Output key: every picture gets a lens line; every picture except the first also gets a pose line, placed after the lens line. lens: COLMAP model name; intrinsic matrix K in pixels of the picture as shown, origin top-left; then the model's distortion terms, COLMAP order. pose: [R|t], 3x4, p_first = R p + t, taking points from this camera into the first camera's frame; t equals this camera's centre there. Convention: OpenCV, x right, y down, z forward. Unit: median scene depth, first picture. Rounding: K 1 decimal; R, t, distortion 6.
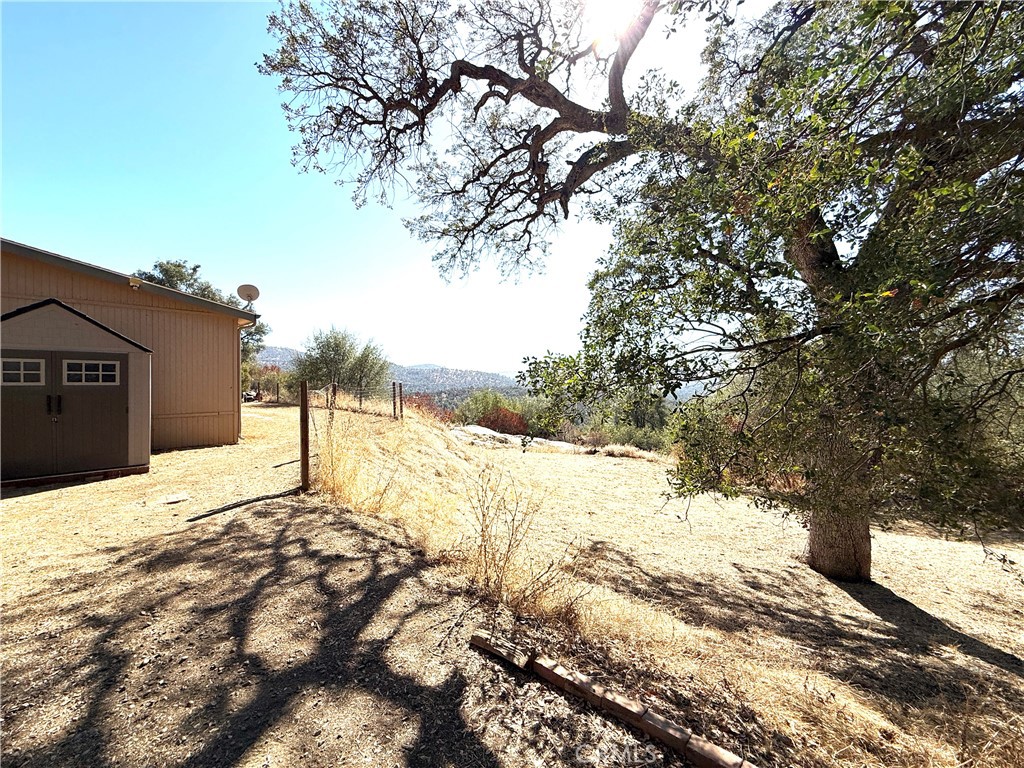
lens RADIAL K [[419.7, 0, 526.5], [0, 419.7, 387.3], [0, 0, 1]] dist [-0.002009, 0.000870]
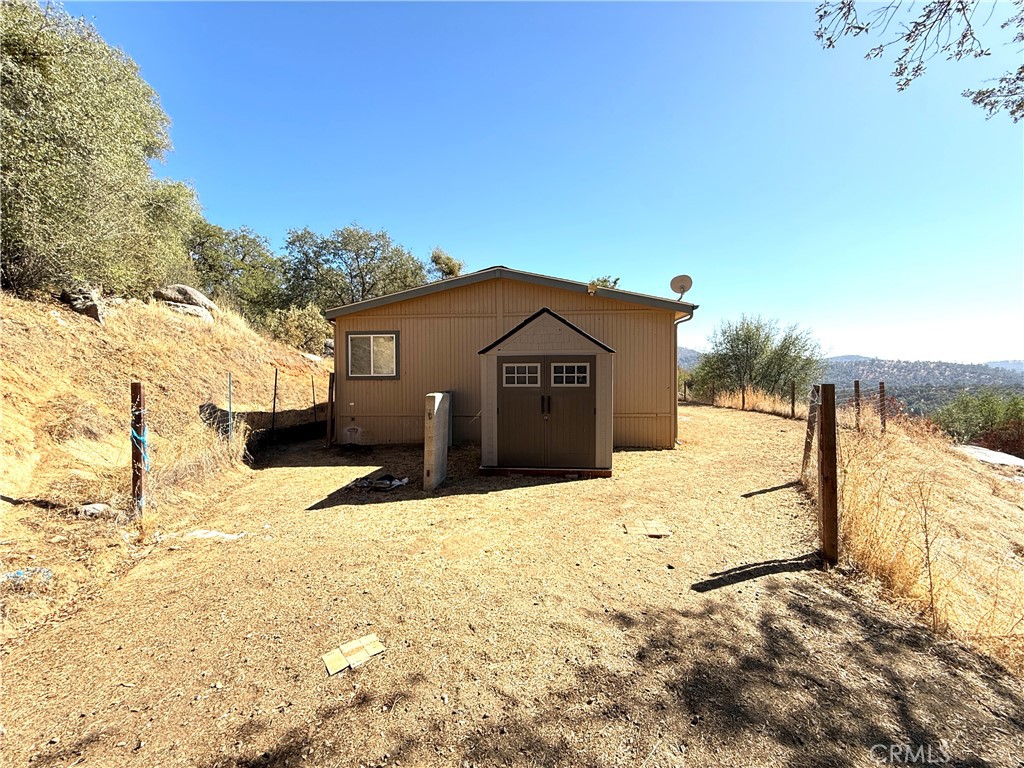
lens RADIAL K [[419.7, 0, 511.9], [0, 419.7, 383.1], [0, 0, 1]] dist [-0.002009, 0.000870]
pose [[0.632289, 0.002074, -0.774730, -0.292420], [-0.003246, 0.999995, 0.000027, -0.012075], [0.774726, 0.002498, 0.632292, 0.208152]]
